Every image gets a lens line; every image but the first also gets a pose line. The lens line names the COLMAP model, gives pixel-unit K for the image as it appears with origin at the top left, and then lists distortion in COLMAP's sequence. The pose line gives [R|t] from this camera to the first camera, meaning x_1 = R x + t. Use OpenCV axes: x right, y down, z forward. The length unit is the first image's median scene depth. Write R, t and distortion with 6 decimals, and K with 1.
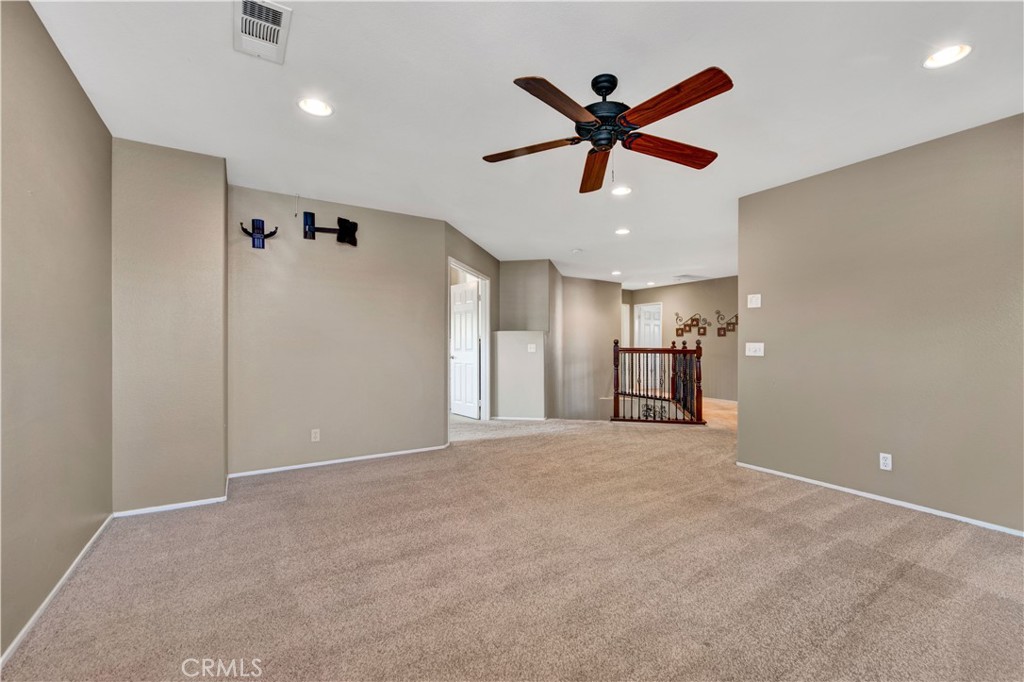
lens RADIAL K [[420.9, 0, 516.8], [0, 420.9, 343.4], [0, 0, 1]] dist [-0.000810, -0.004490]
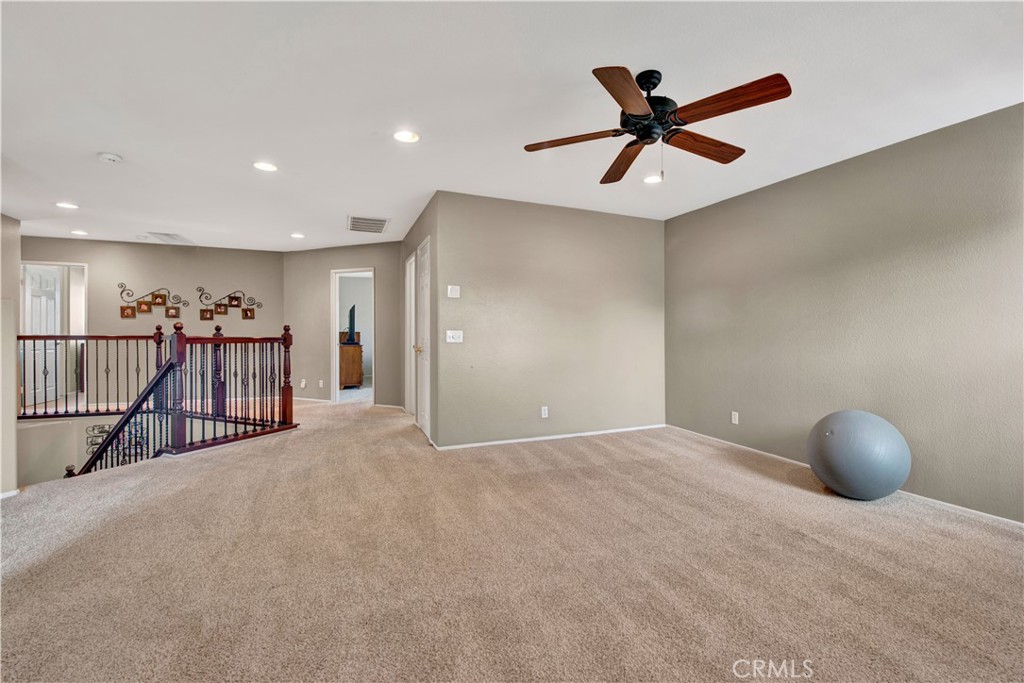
lens RADIAL K [[433.3, 0, 517.0], [0, 433.3, 336.7], [0, 0, 1]] dist [-0.021651, 0.000130]
pose [[0.174811, -0.011355, 0.984536, -0.286233], [-0.007501, 0.999889, 0.012864, -0.000282], [-0.984573, -0.009634, 0.174707, 0.384282]]
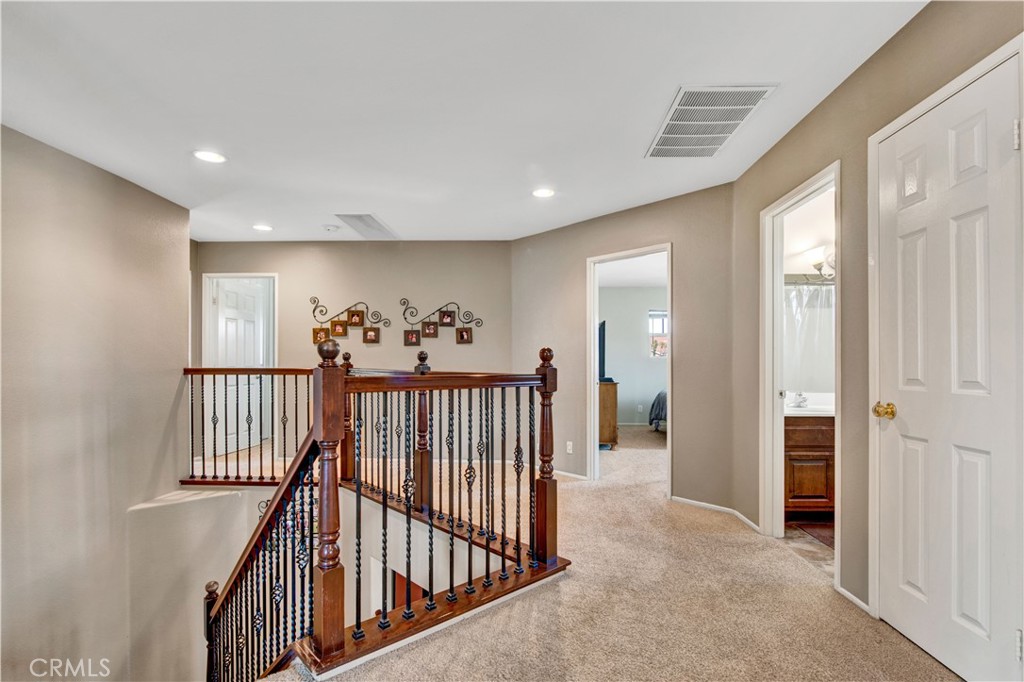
lens RADIAL K [[482.0, 0, 534.9], [0, 482.0, 362.3], [0, 0, 1]] dist [0.000022, -0.000027]
pose [[0.541981, -0.002154, 0.840388, 0.057197], [-0.003233, 0.999984, 0.004648, 0.002106], [-0.840385, -0.005236, 0.541965, 0.714150]]
